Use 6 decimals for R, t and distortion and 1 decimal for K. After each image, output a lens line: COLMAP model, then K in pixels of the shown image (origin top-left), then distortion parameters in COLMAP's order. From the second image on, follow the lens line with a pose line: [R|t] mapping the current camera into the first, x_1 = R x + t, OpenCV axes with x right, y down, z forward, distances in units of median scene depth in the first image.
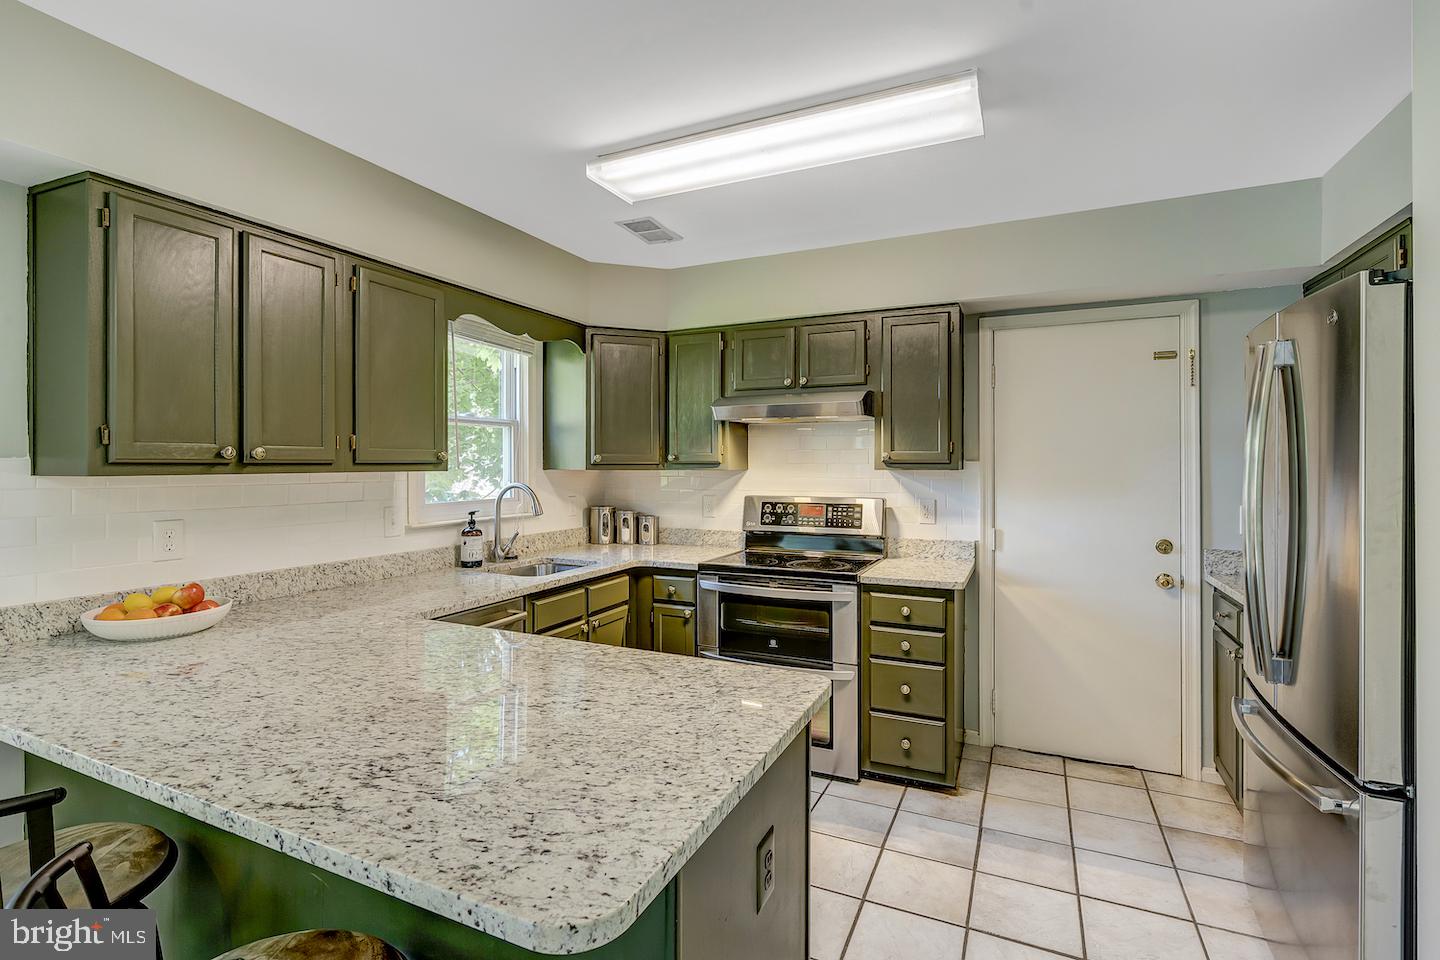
lens RADIAL K [[661.6, 0, 722.1], [0, 661.6, 465.3], [0, 0, 1]] dist [-0.004499, 0.001339]
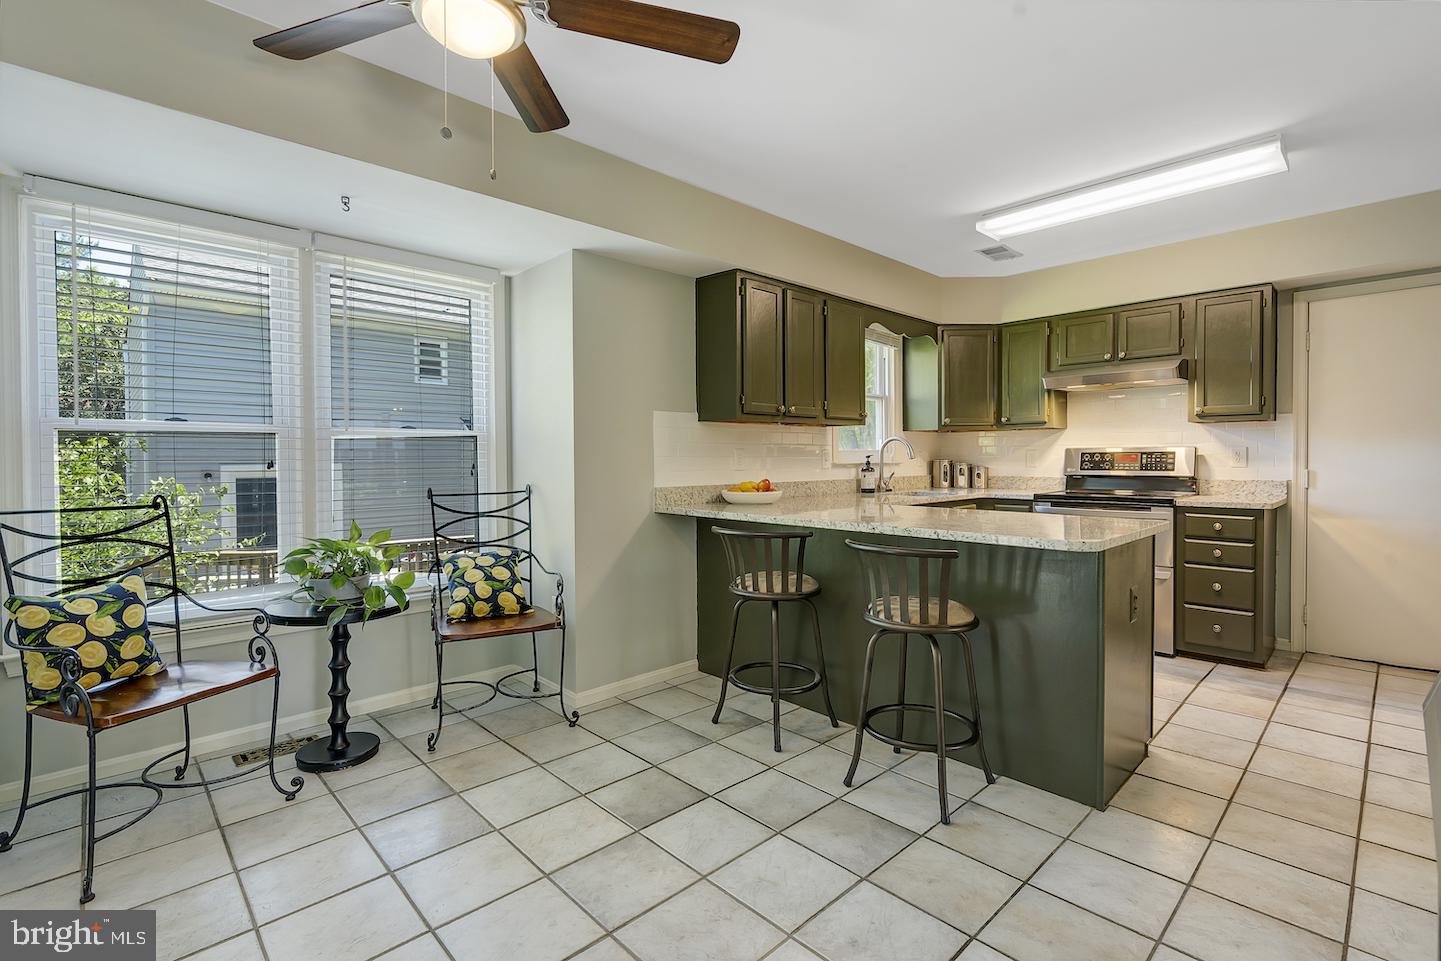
lens RADIAL K [[662.1, 0, 717.2], [0, 662.1, 471.8], [0, 0, 1]] dist [-0.004499, 0.001339]
pose [[0.932910, 0.001829, -0.360105, -0.151973], [0.004023, 0.999872, 0.015500, 0.078344], [0.360087, -0.015909, 0.932783, -0.495211]]
